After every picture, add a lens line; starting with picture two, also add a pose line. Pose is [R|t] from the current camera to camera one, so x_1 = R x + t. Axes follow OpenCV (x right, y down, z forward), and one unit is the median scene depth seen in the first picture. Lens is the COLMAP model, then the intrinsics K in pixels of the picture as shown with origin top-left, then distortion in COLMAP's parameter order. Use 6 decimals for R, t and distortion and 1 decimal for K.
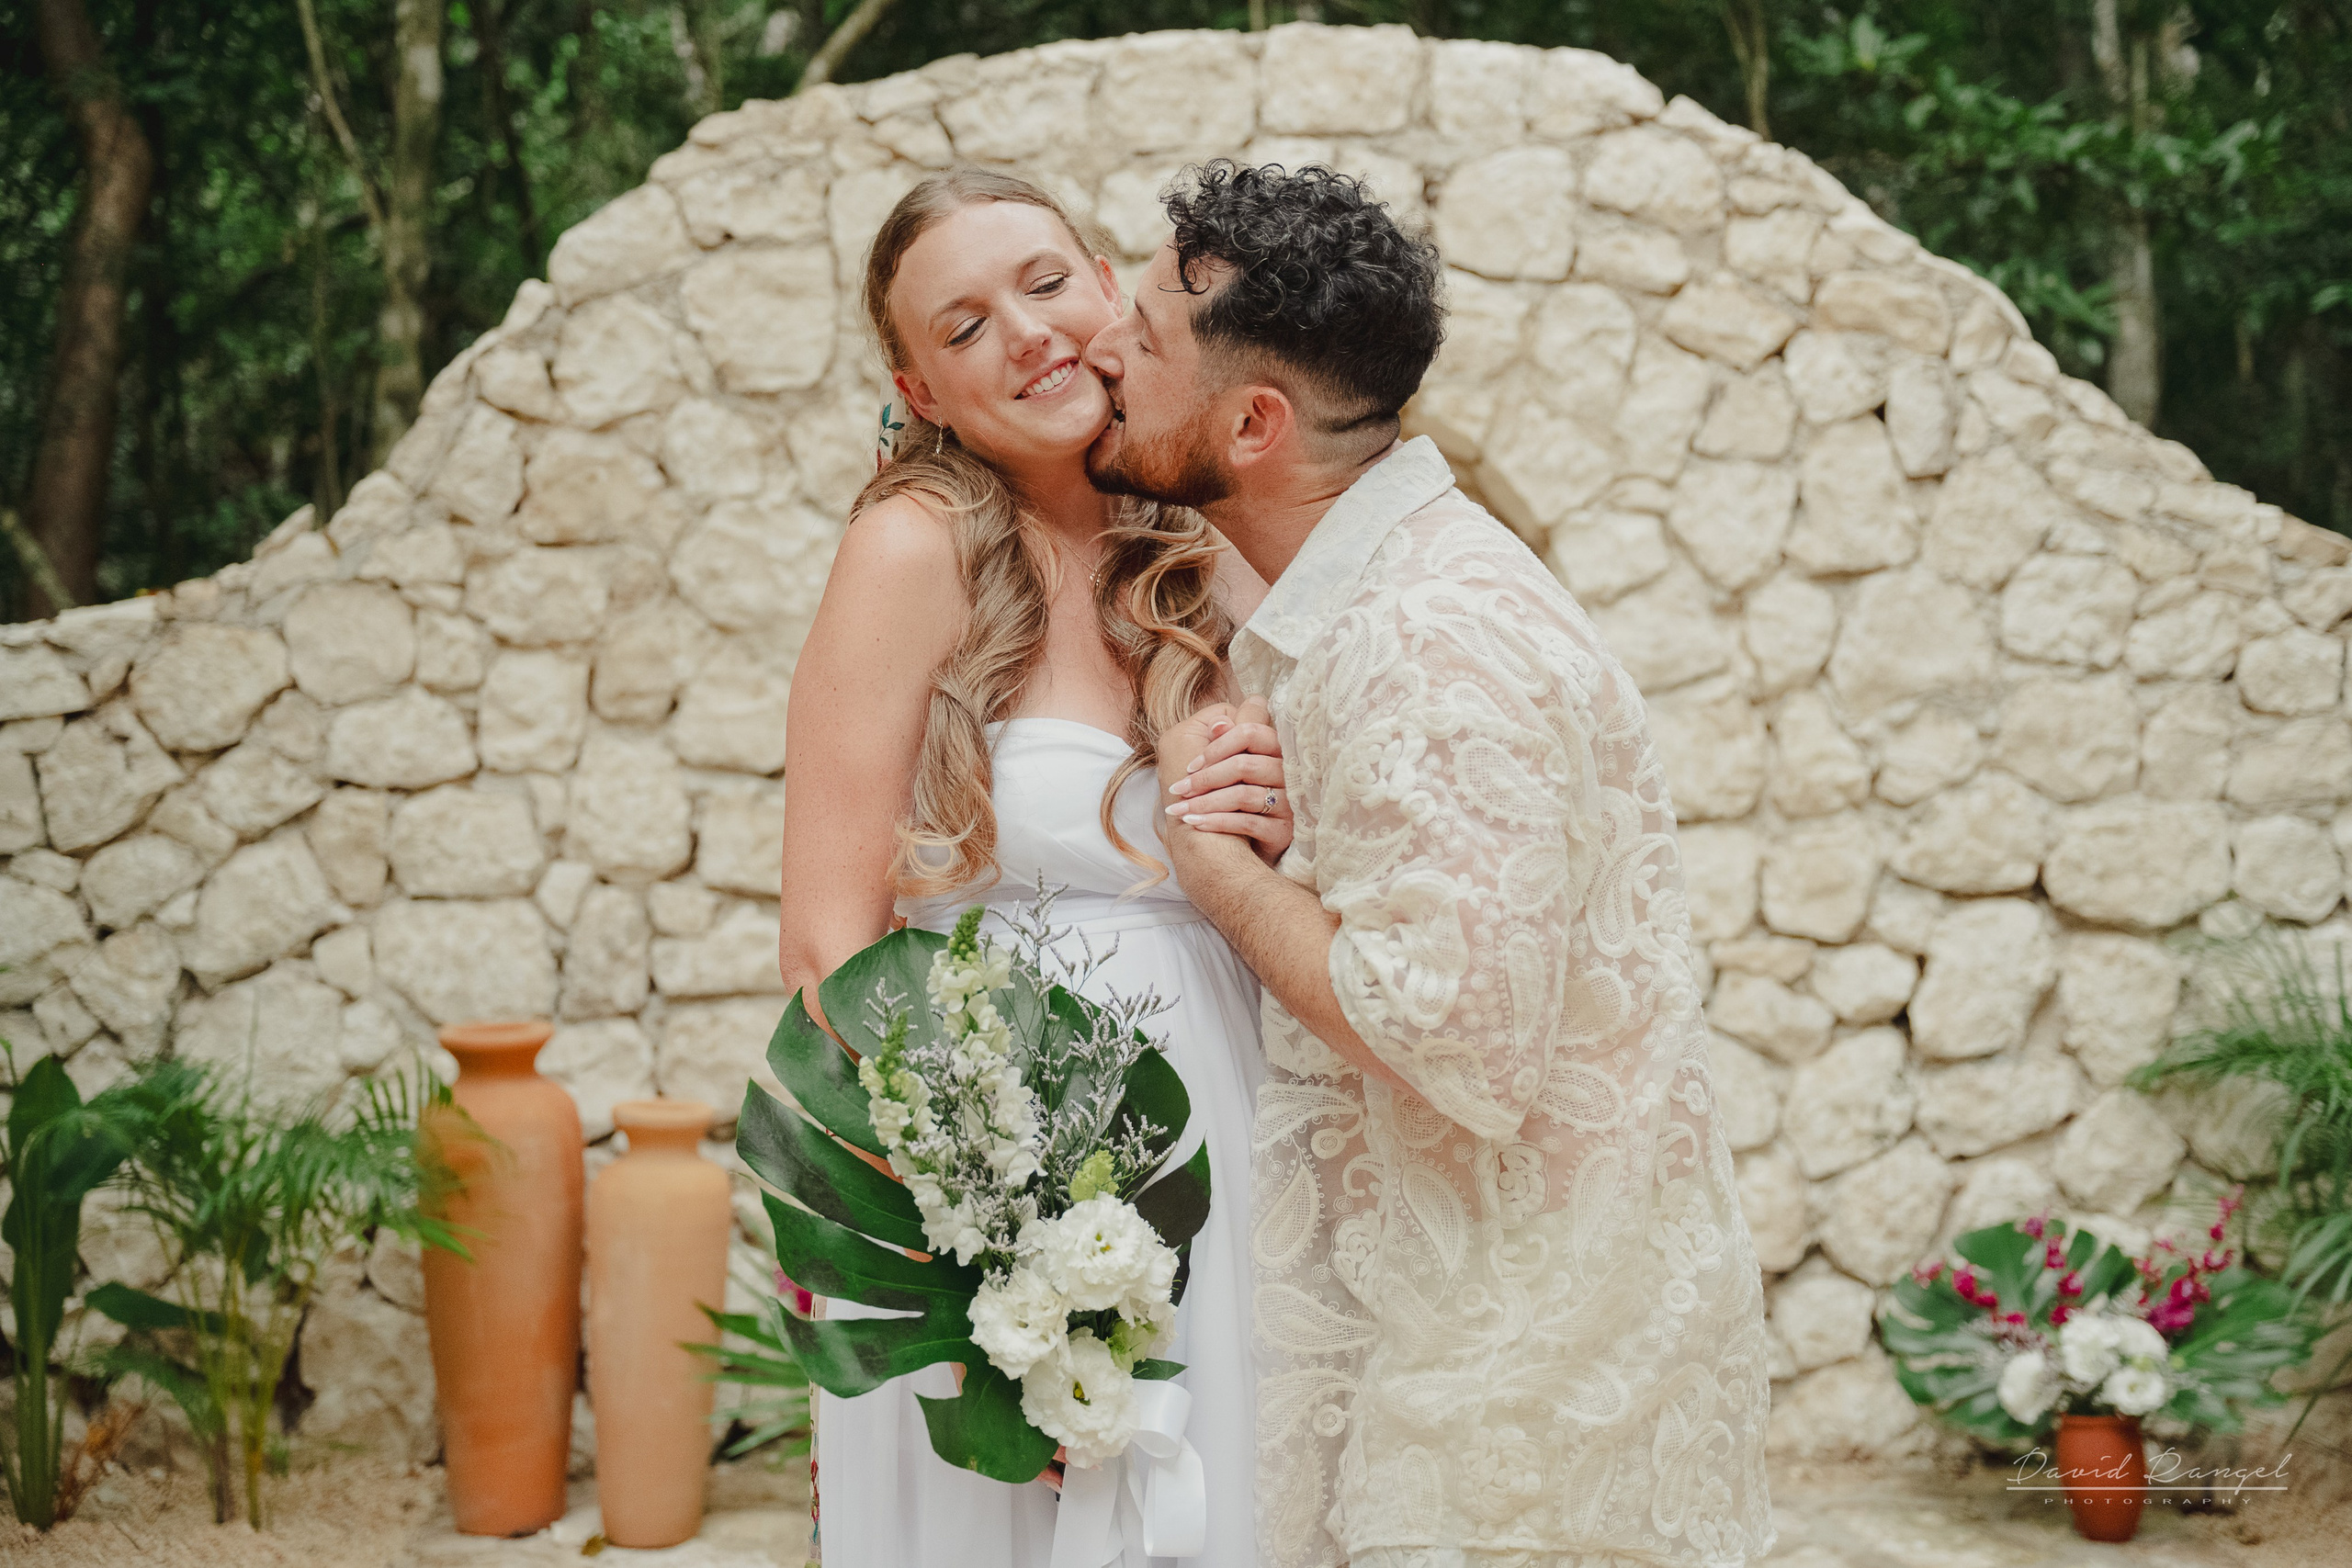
lens RADIAL K [[3251.3, 0, 1217.1], [0, 3251.3, 776.8], [0, 0, 1]] dist [-0.000266, 0.000000]
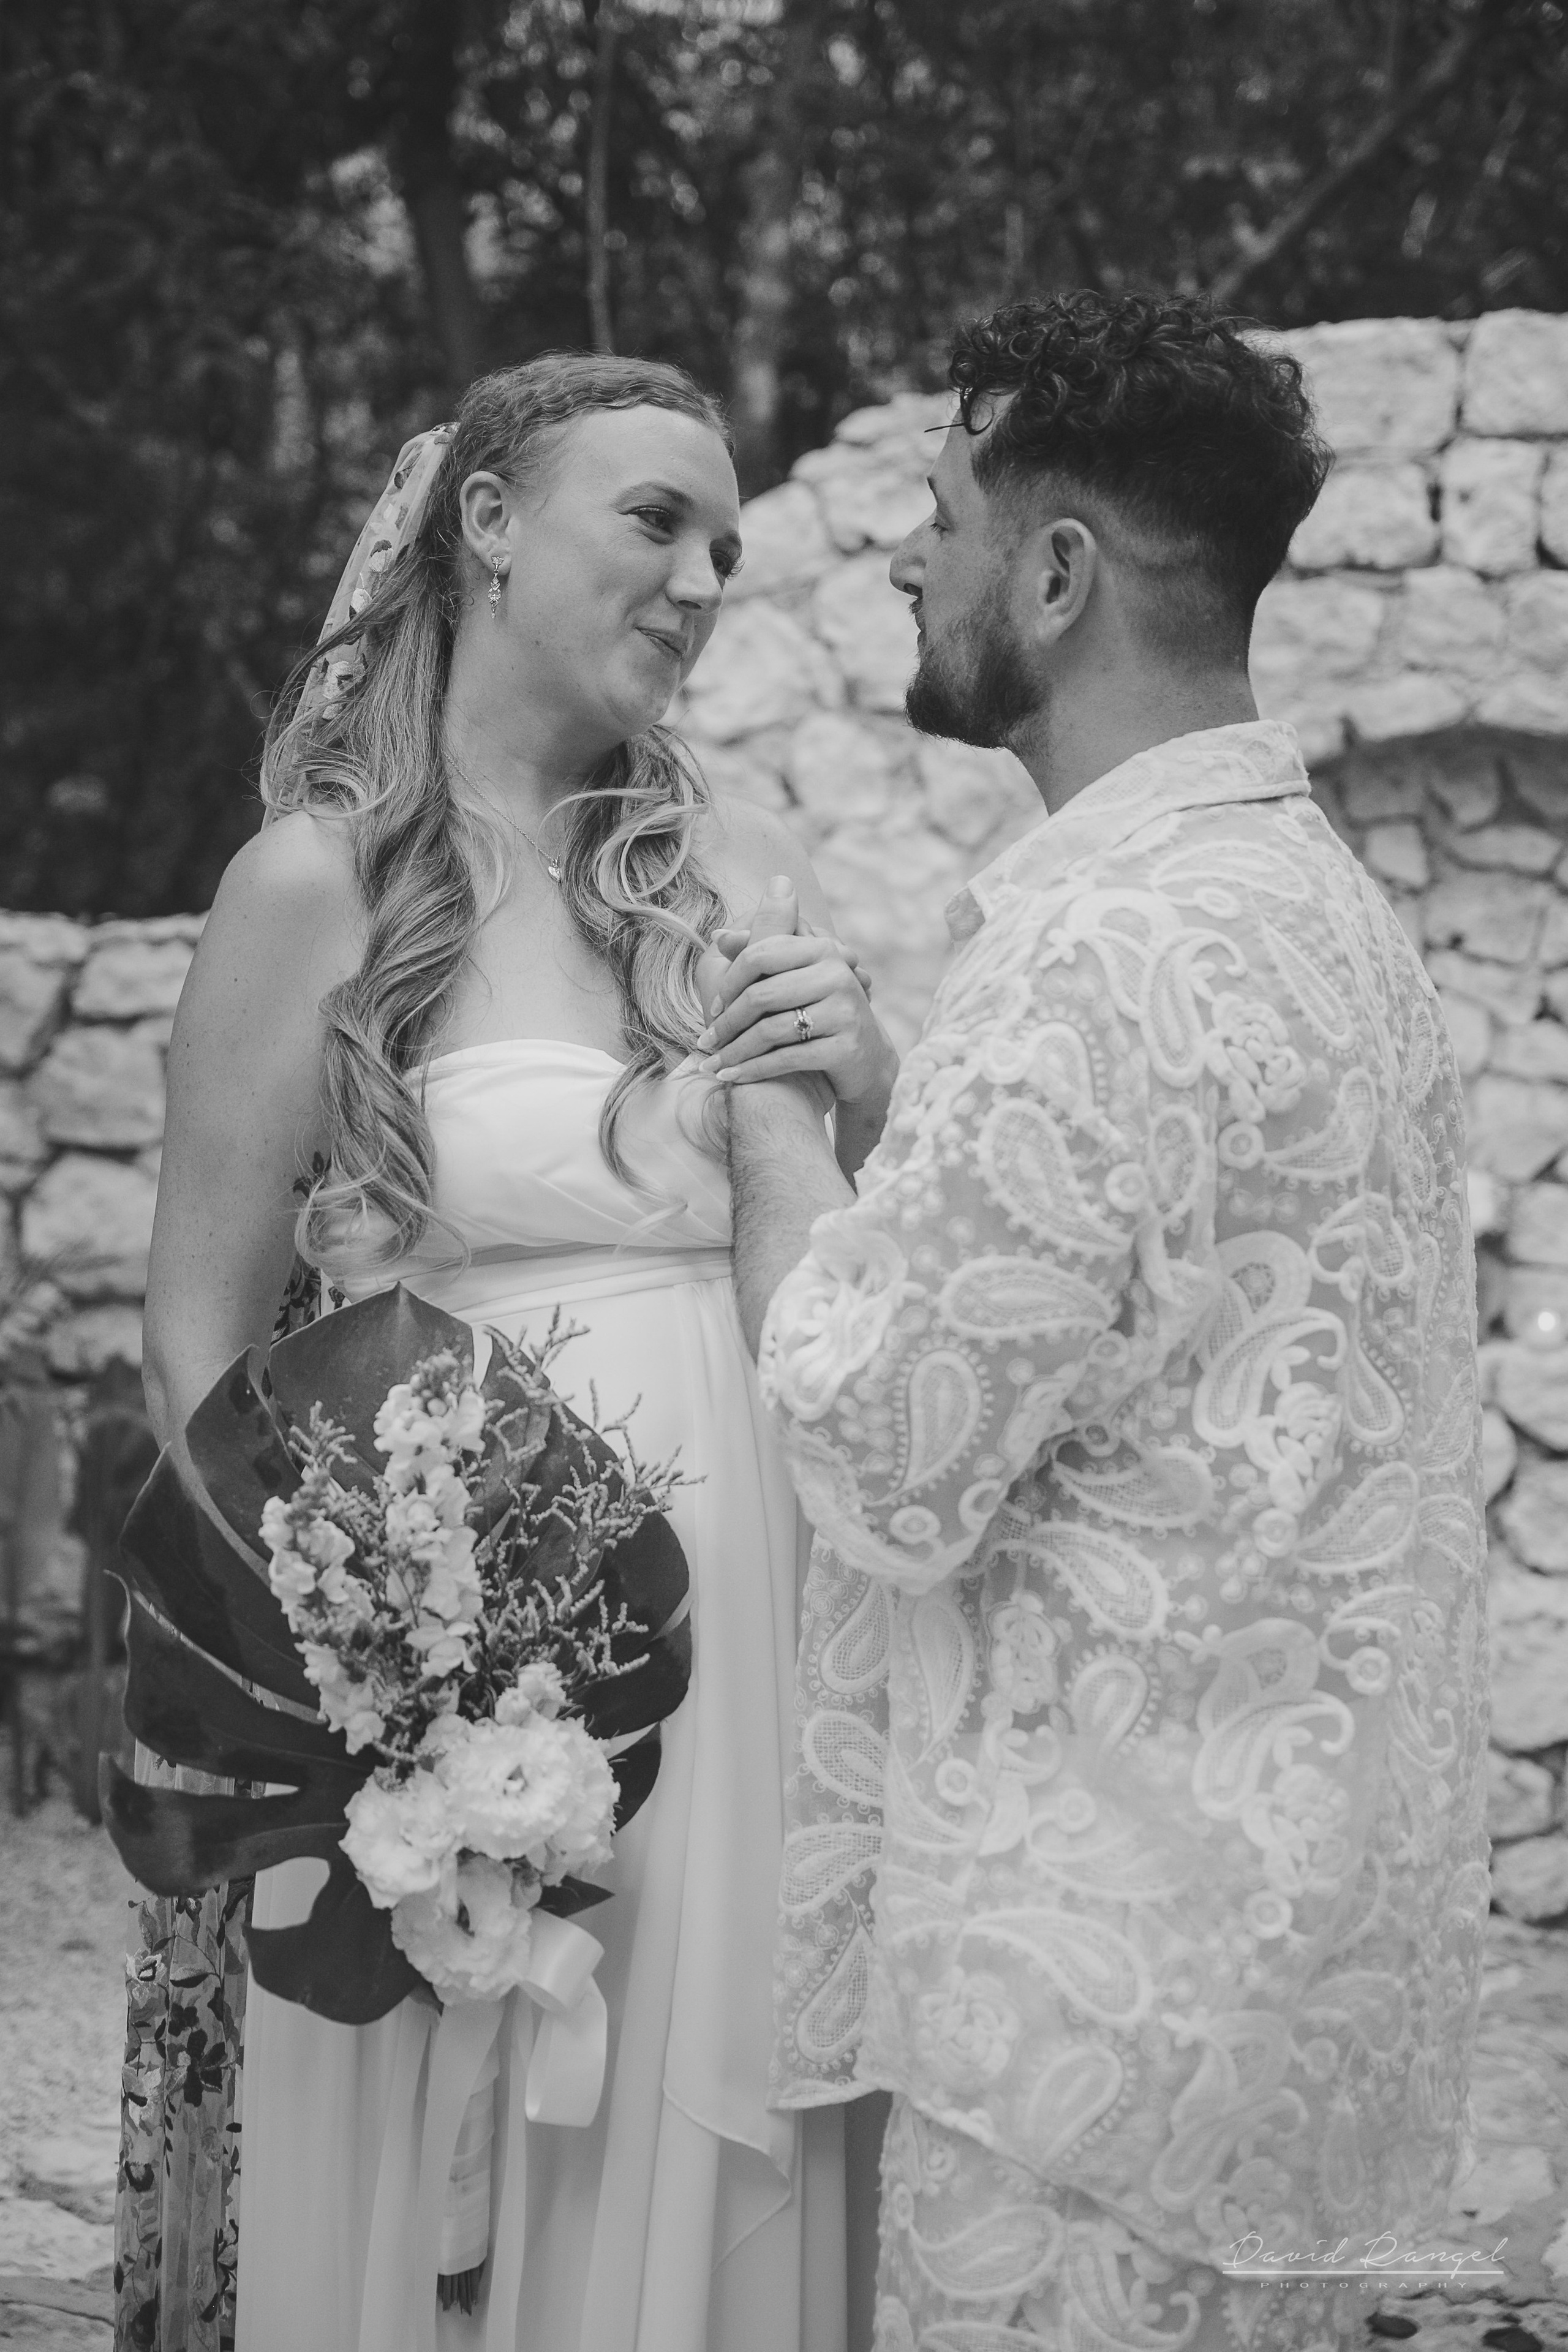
lens RADIAL K [[3181.2, 0, 800.5], [0, 3181.2, 1153.2], [0, 0, 1]] dist [0.099344, 0.000000]
pose [[0.968156, 0.066989, -0.241219, 0.063665], [-0.065856, 0.997747, 0.012767, -0.000670], [0.241531, 0.003525, 0.970387, 0.102088]]
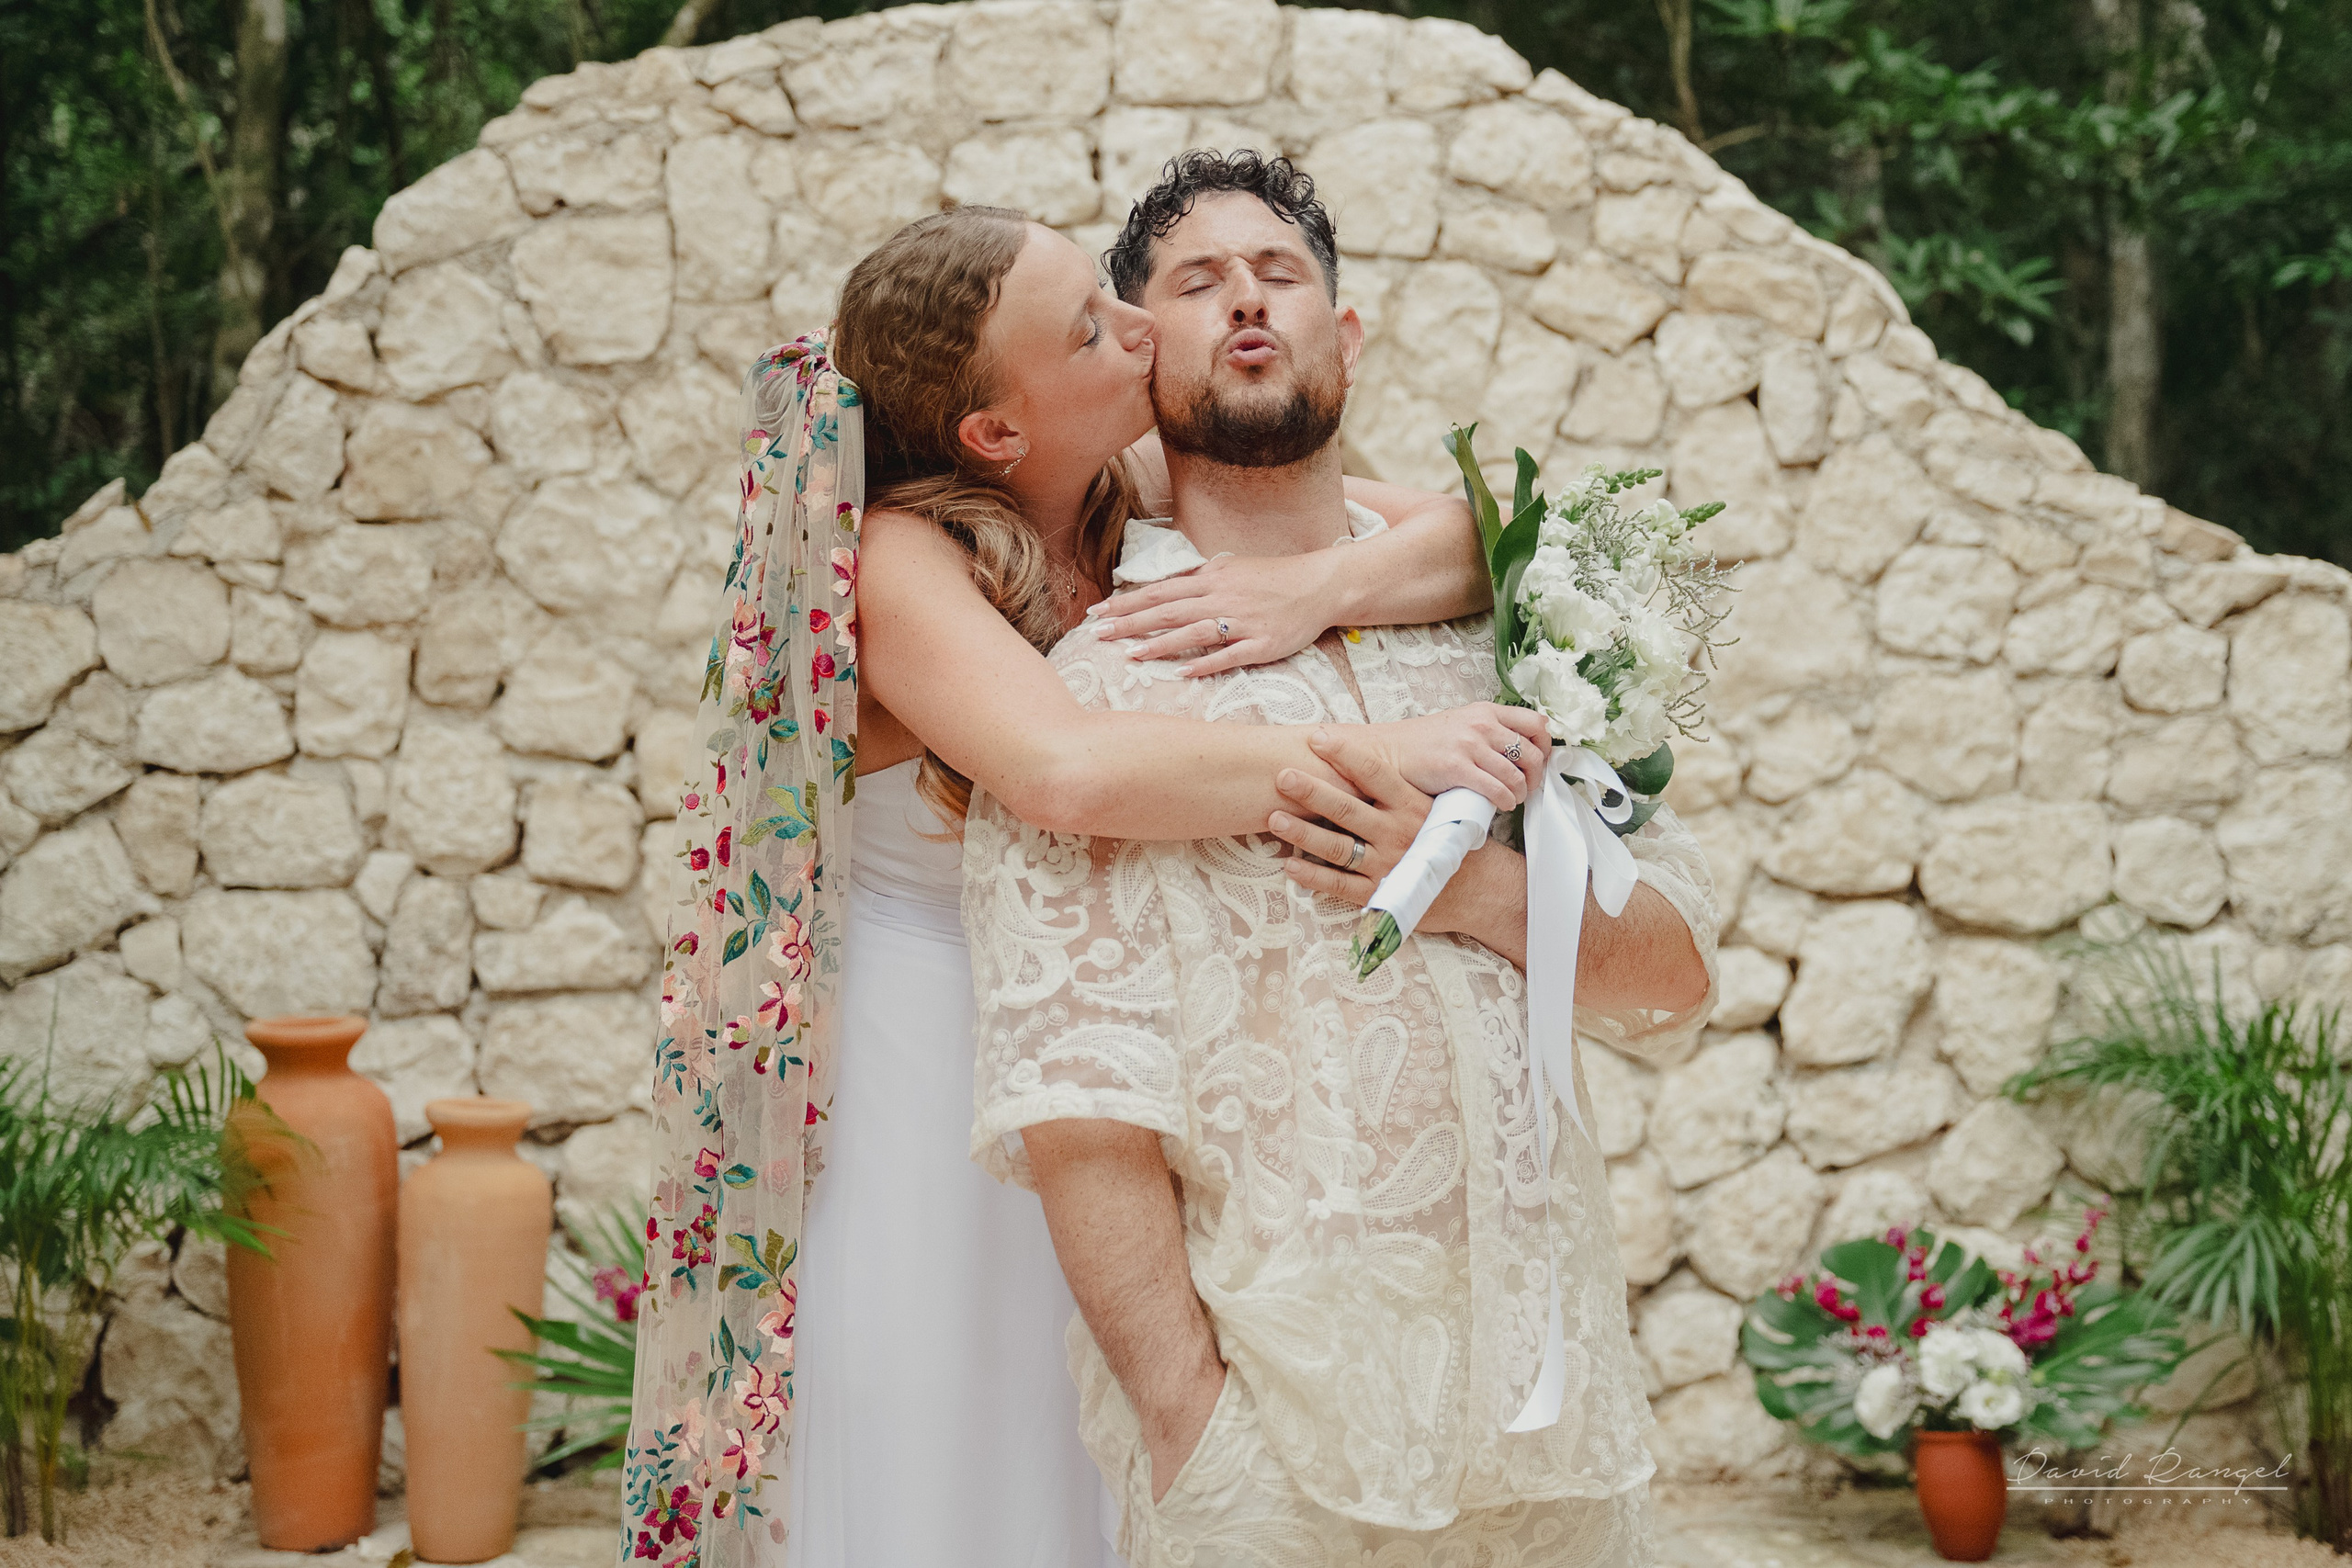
lens RADIAL K [[3549.2, 0, 1236.7], [0, 3549.2, 742.8], [0, 0, 1]] dist [0.000518, 0.000000]
pose [[0.999775, 0.007902, 0.019673, 0.030306], [-0.007722, 0.999928, -0.009184, 0.001779], [-0.019744, 0.009030, 0.999764, -0.053434]]
